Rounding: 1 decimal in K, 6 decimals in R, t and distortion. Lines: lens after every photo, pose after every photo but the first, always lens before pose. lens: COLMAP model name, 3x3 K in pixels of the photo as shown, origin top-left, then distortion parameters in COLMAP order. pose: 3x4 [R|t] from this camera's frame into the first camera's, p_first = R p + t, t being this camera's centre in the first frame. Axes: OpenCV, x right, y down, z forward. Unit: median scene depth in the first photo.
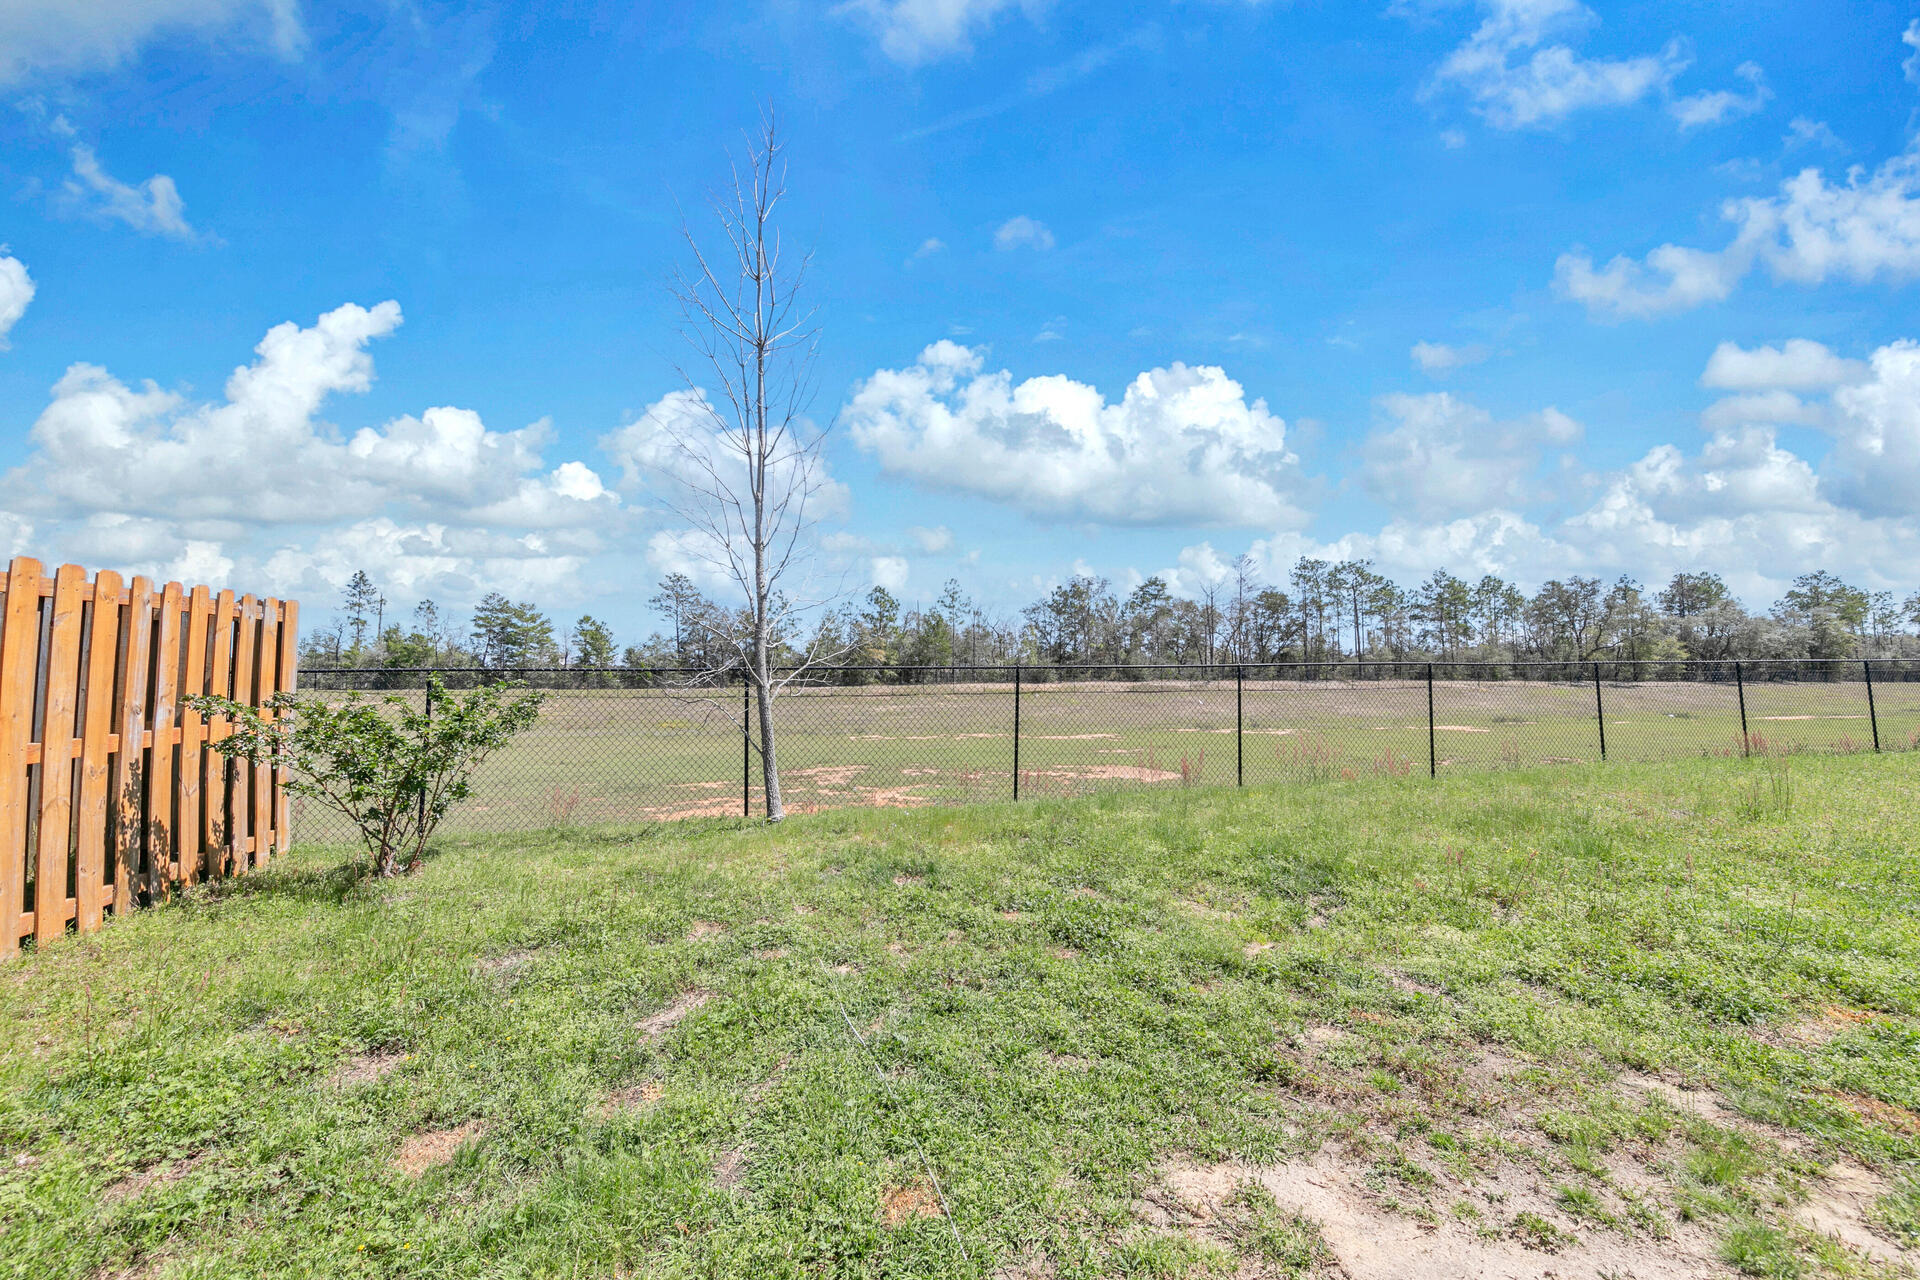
lens RADIAL K [[751.2, 0, 957.1], [0, 751.2, 653.0], [0, 0, 1]] dist [0.004934, 0.000196]
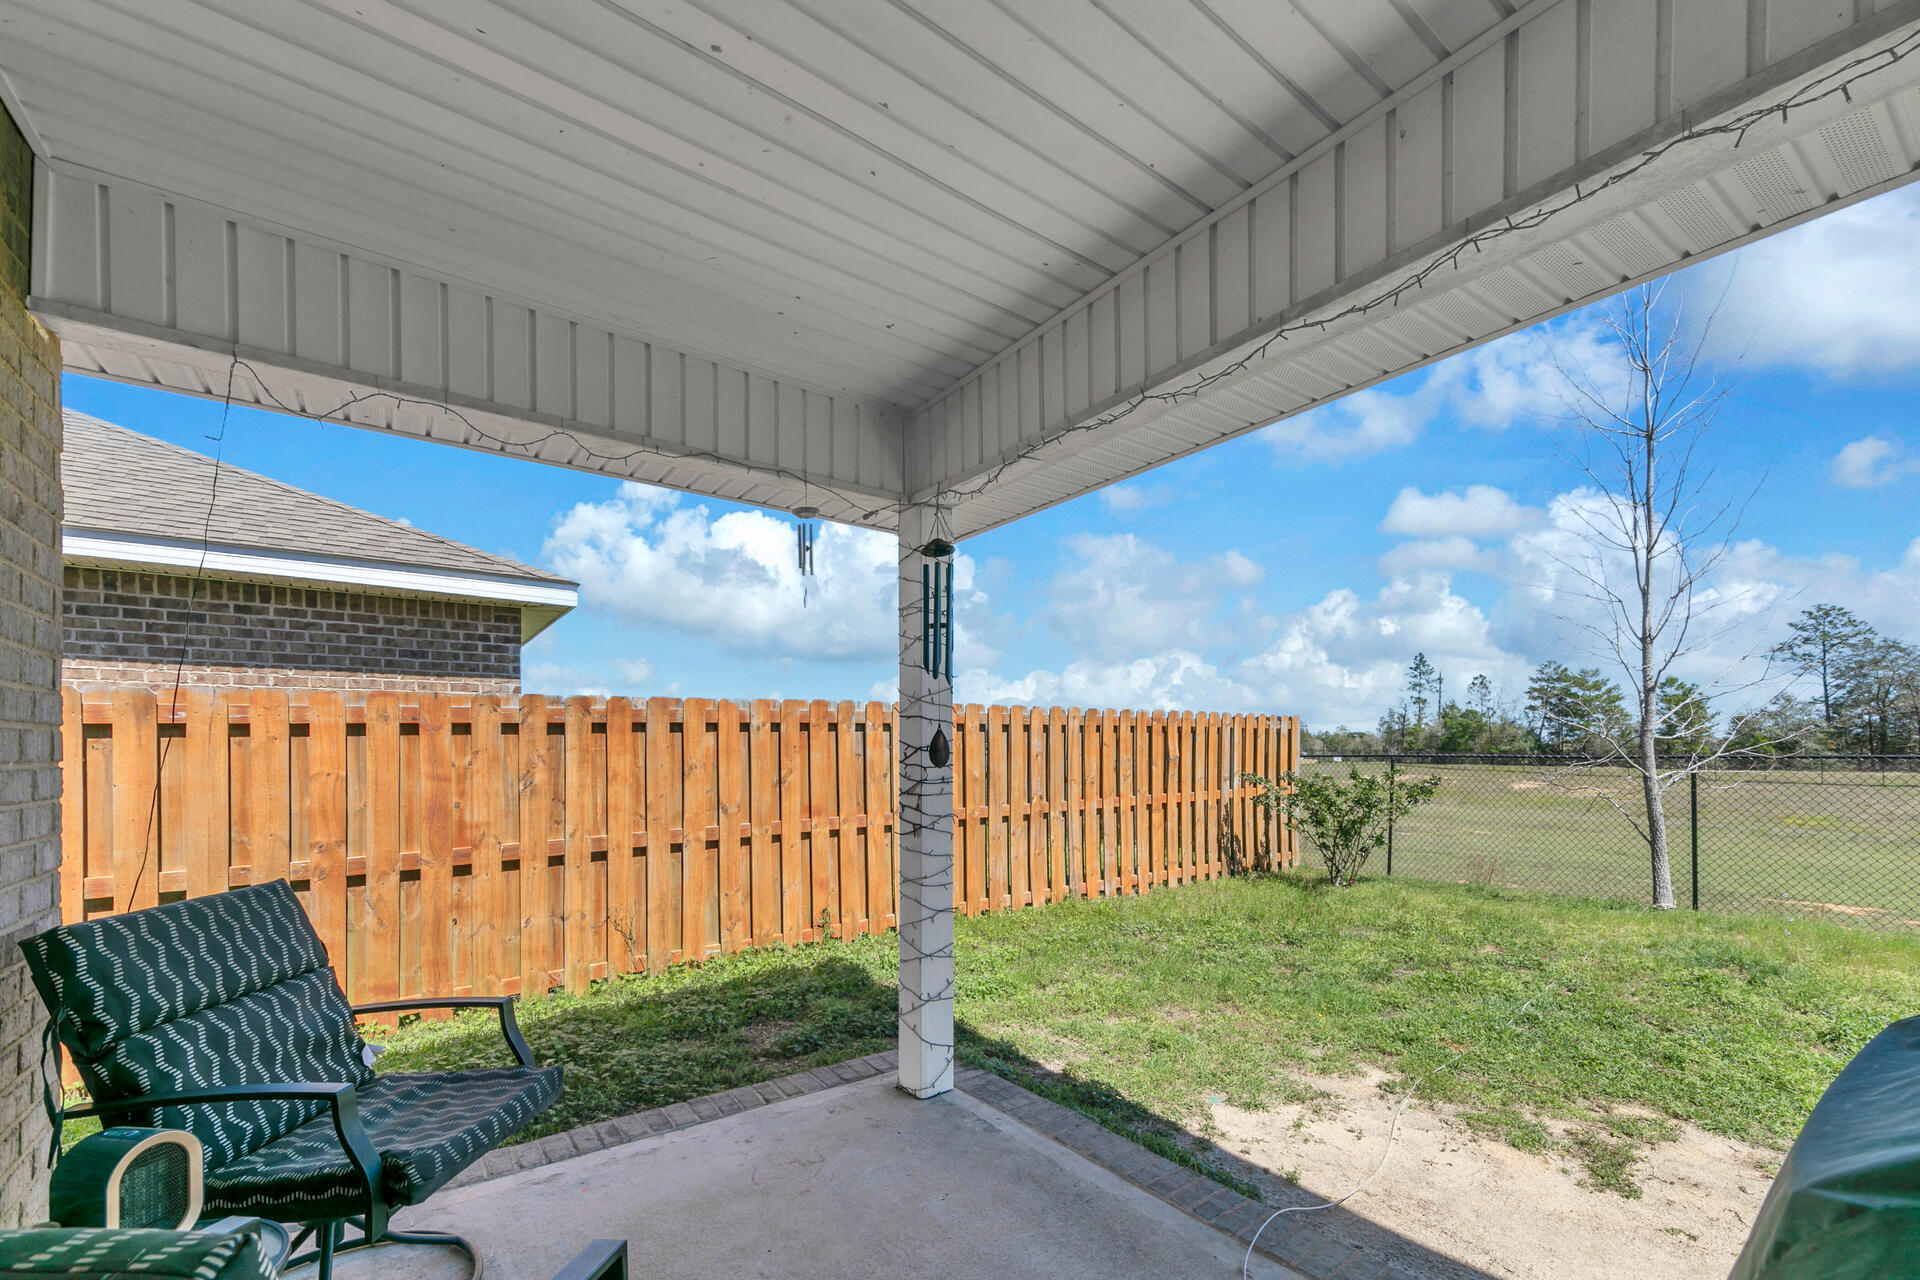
lens RADIAL K [[758.0, 0, 965.9], [0, 758.0, 674.9], [0, 0, 1]] dist [0.001490, -0.000022]
pose [[0.351057, -0.090188, -0.932000, 0.381597], [0.025487, 0.995902, -0.086772, -0.028278], [0.936007, 0.006708, 0.351917, -0.241259]]
